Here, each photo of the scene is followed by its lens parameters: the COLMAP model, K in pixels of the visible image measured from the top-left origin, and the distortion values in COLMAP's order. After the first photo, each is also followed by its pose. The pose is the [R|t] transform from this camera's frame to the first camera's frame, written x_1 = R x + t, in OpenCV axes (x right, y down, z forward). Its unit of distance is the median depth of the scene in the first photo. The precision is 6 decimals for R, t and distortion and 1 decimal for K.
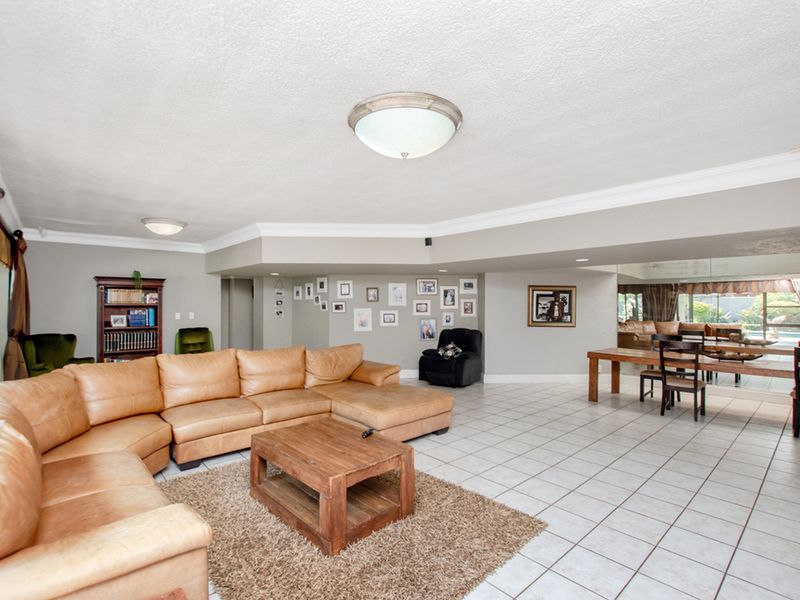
lens RADIAL K [[397.3, 0, 429.3], [0, 397.3, 298.1], [0, 0, 1]] dist [-0.012359, 0.000131]
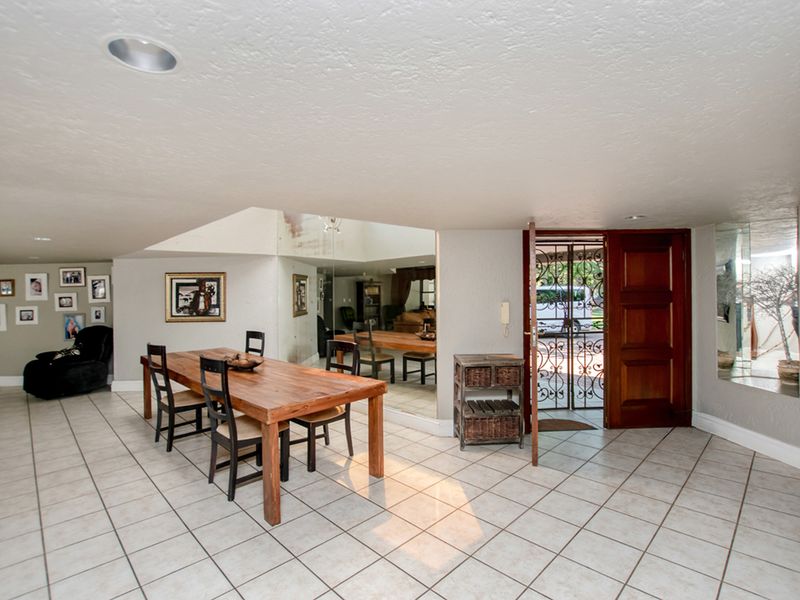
lens RADIAL K [[397.3, 0, 402.8], [0, 397.3, 299.1], [0, 0, 1]] dist [-0.012359, 0.000131]
pose [[0.999314, -0.022493, 0.029425, 0.717711], [0.021550, 0.999256, 0.031997, 0.007235], [-0.030123, -0.031341, 0.999055, 0.155187]]
